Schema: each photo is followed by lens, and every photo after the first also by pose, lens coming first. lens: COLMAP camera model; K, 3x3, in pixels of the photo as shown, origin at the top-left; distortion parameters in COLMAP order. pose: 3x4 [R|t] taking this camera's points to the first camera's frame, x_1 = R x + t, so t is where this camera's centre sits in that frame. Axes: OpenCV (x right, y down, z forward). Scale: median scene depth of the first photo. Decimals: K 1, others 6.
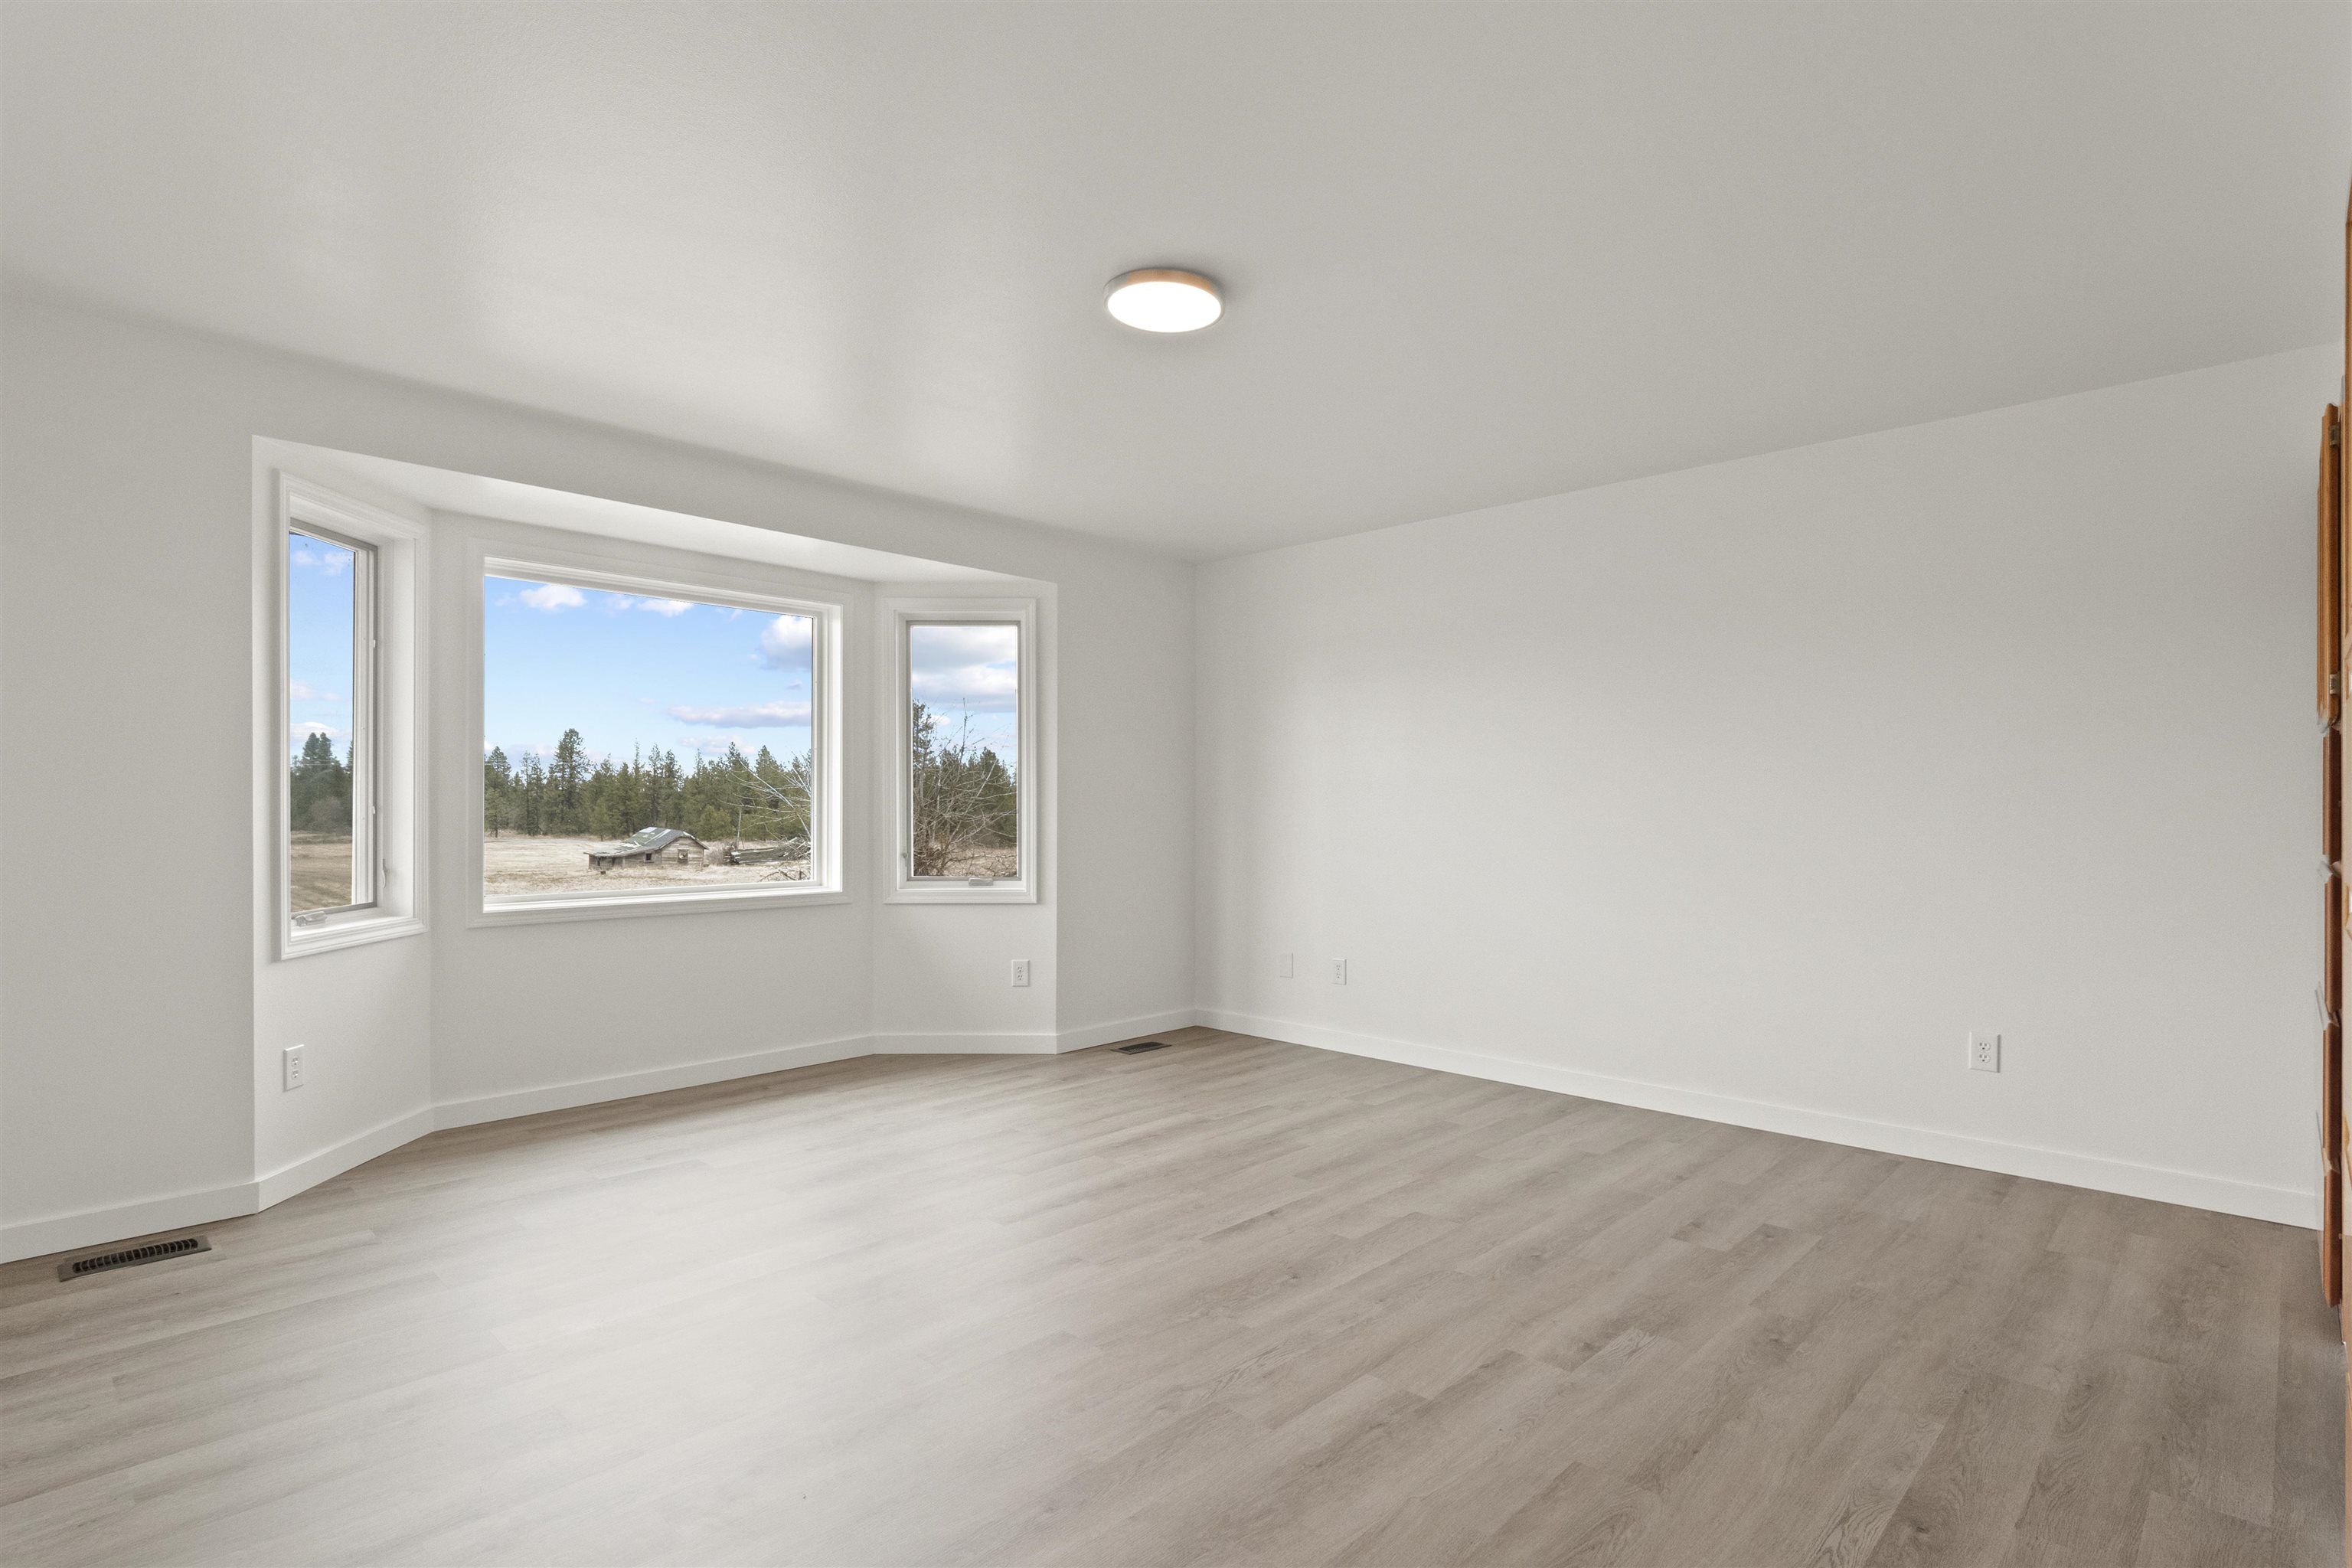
lens RADIAL K [[1131.8, 0, 1167.0], [0, 1131.8, 785.9], [0, 0, 1]] dist [0.000659, 0.000676]
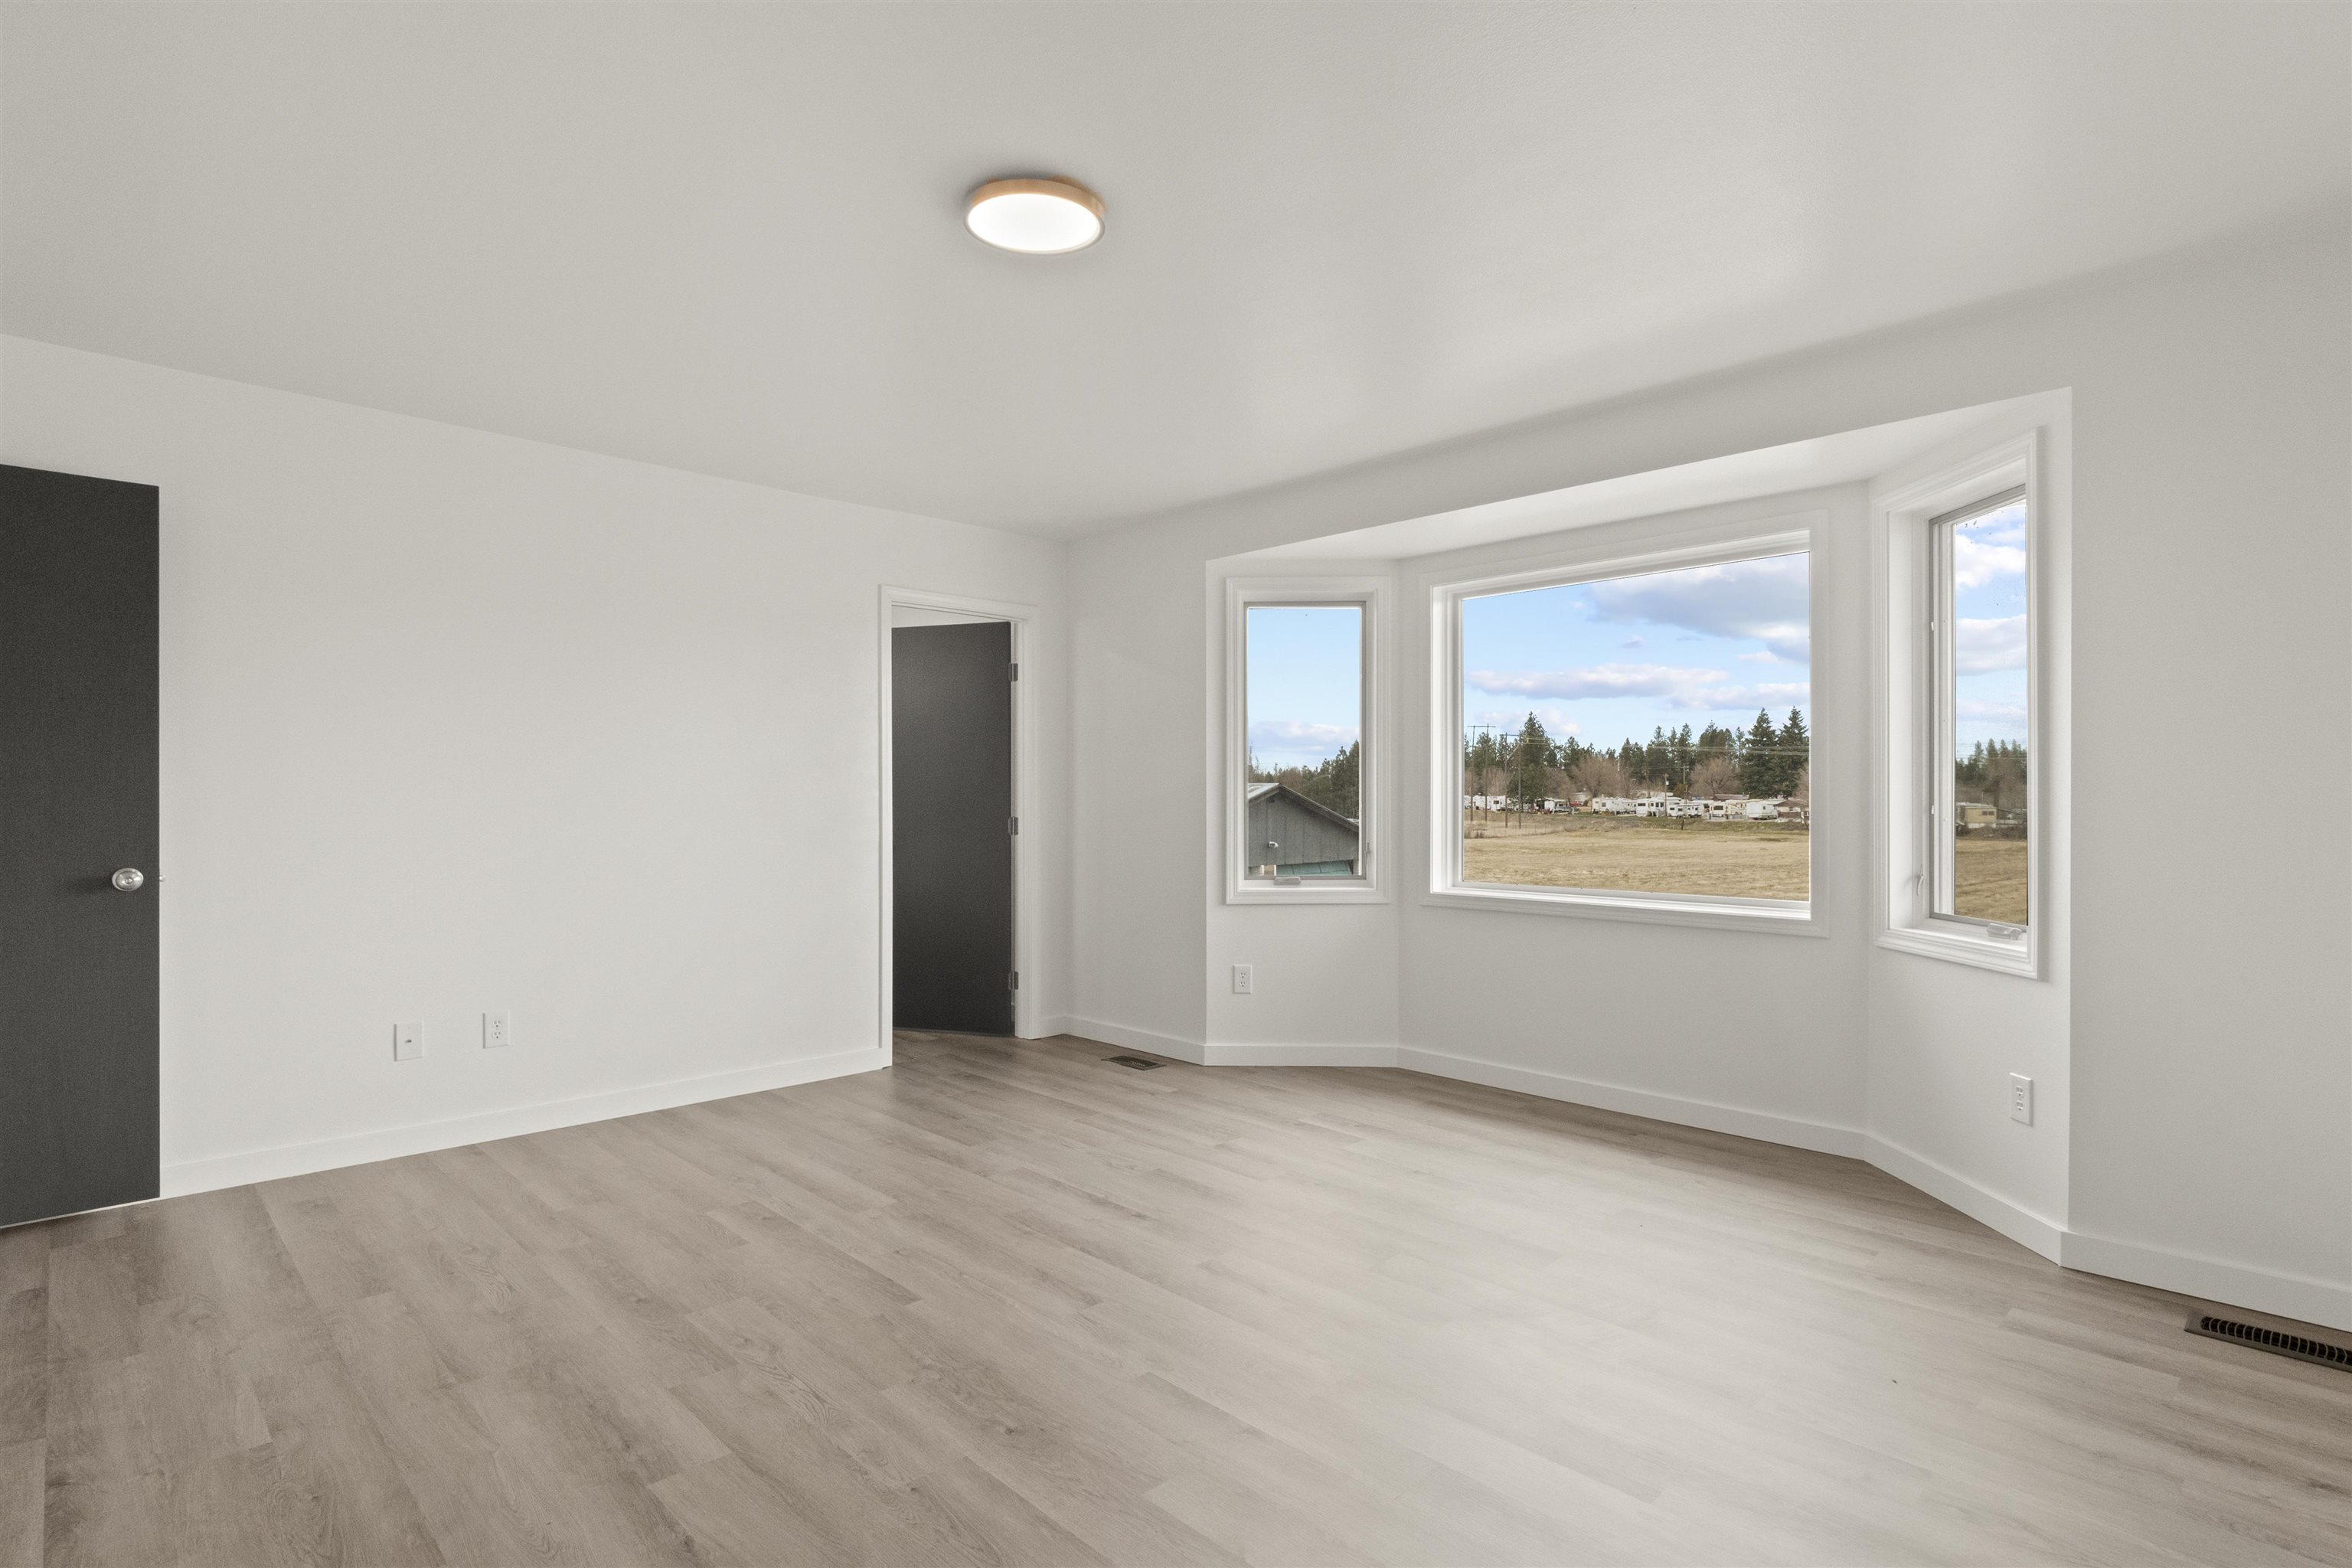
lens RADIAL K [[1166.4, 0, 1176.0], [0, 1166.4, 784.0], [0, 0, 1]] dist [0.001477, -0.001053]
pose [[-0.024250, -0.014228, -0.999605, 0.624774], [0.016234, 0.999761, -0.014624, 0.013365], [0.999574, -0.016582, -0.024014, 0.797876]]
